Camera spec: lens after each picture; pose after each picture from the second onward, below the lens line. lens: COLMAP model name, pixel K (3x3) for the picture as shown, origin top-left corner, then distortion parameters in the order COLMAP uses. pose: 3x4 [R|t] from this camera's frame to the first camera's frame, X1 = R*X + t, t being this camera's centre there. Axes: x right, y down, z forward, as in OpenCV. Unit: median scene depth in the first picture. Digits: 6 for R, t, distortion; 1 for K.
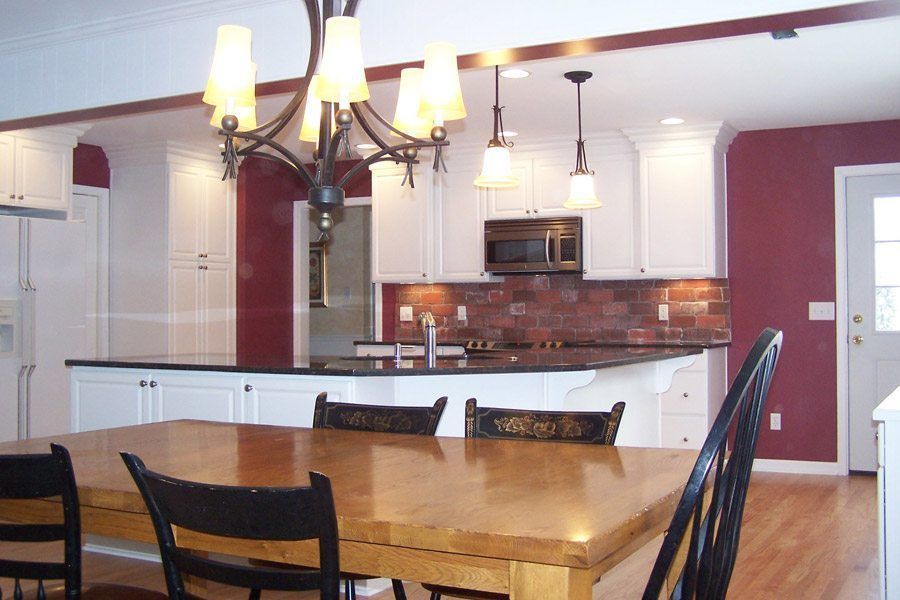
lens RADIAL K [[1042.0, 0, 450.0], [0, 1042.0, 300.0], [0, 0, 1]] dist [-0.212171, 0.464193]
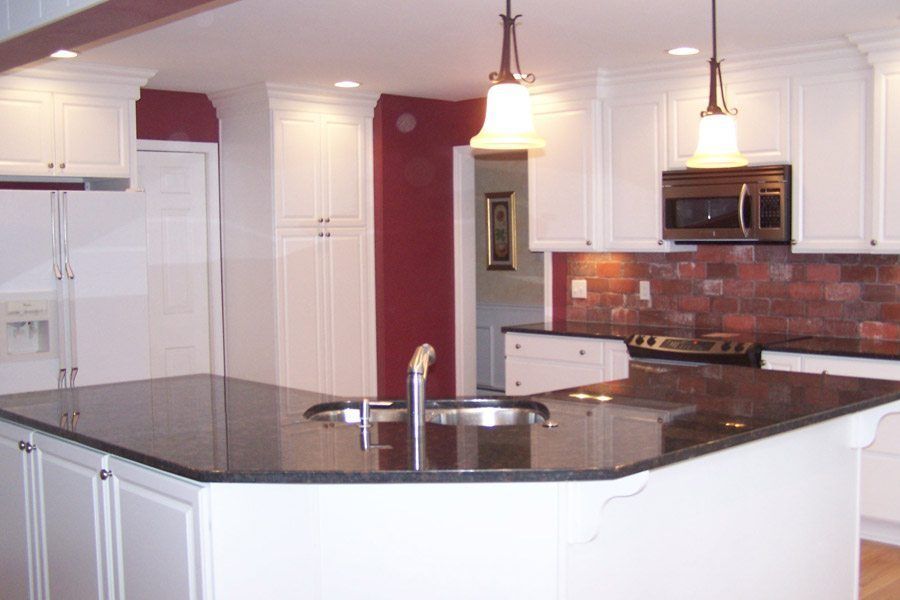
lens RADIAL K [[1042.0, 0, 450.0], [0, 1042.0, 300.0], [0, 0, 1]] dist [-0.212171, 0.464193]
pose [[0.950158, 0.011155, -0.311569, 0.124219], [0.012217, 0.997260, 0.072961, -0.041544], [0.311529, -0.073131, 0.947418, 0.258834]]
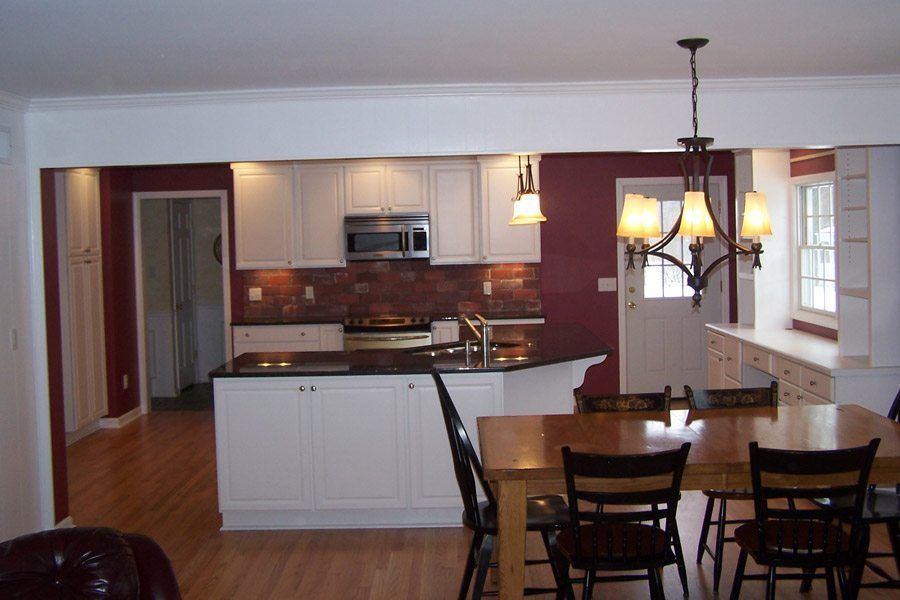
lens RADIAL K [[1038.2, 0, 449.4], [0, 1038.2, 274.6], [0, 0, 1]] dist [-0.221535, 0.408200]
pose [[0.885222, -0.036712, 0.463719, -0.426217], [0.016240, 0.998712, 0.048066, -0.066960], [-0.464886, -0.035019, 0.884678, -0.105562]]
